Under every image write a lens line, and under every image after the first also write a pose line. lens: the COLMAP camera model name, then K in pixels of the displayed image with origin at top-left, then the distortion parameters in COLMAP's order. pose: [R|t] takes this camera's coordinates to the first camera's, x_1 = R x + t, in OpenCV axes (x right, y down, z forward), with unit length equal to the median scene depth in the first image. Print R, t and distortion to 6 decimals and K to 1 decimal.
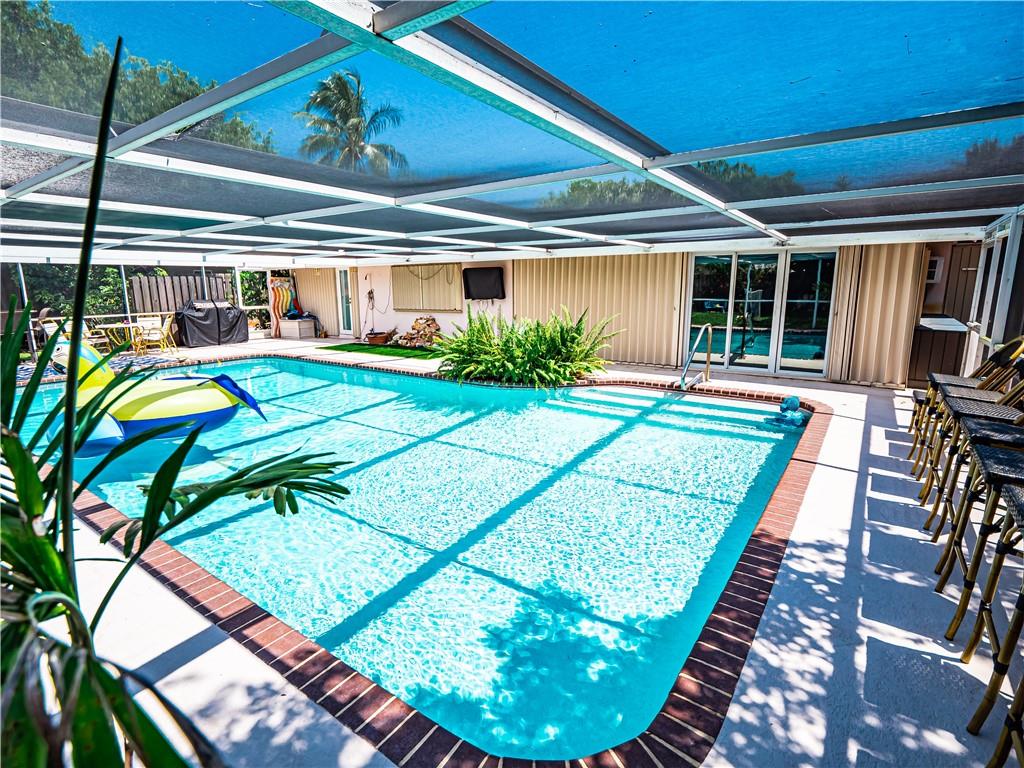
lens RADIAL K [[495.9, 0, 507.9], [0, 495.9, 378.5], [0, 0, 1]] dist [-0.000958, -0.000281]
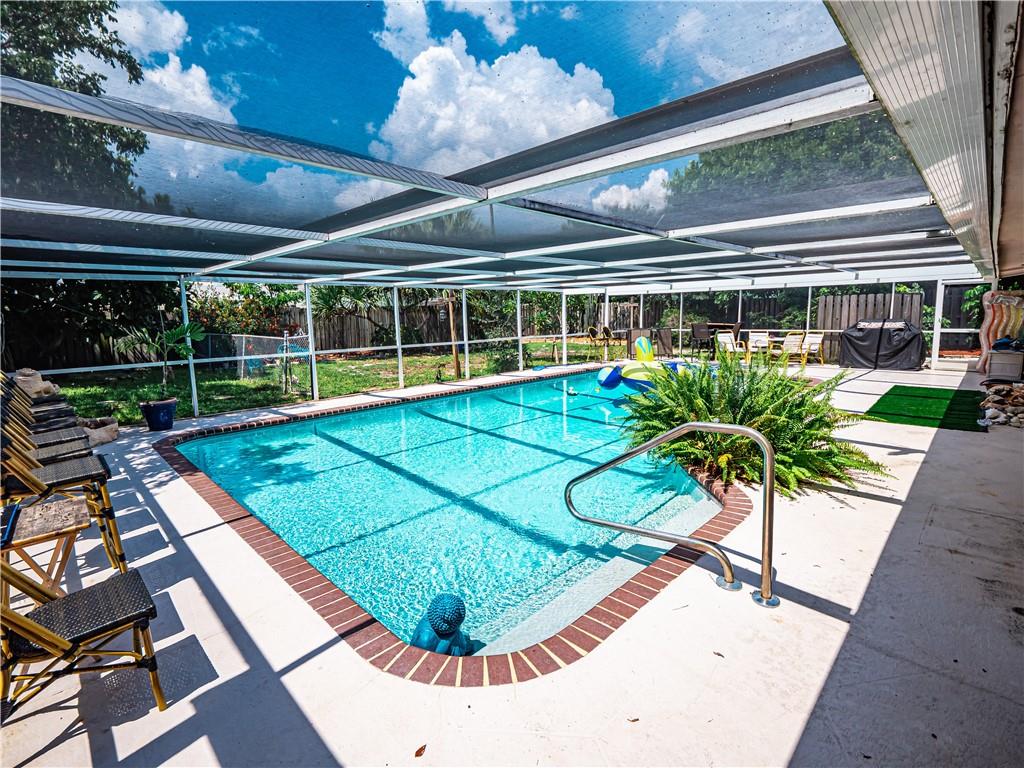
lens RADIAL K [[495.9, 0, 511.2], [0, 495.9, 384.9], [0, 0, 1]] dist [-0.000958, -0.000281]
pose [[-0.167057, 0.152806, -0.974034, 1.277070], [-0.158126, 0.970976, 0.179447, -0.295505], [0.973185, 0.183998, -0.138045, 1.469760]]
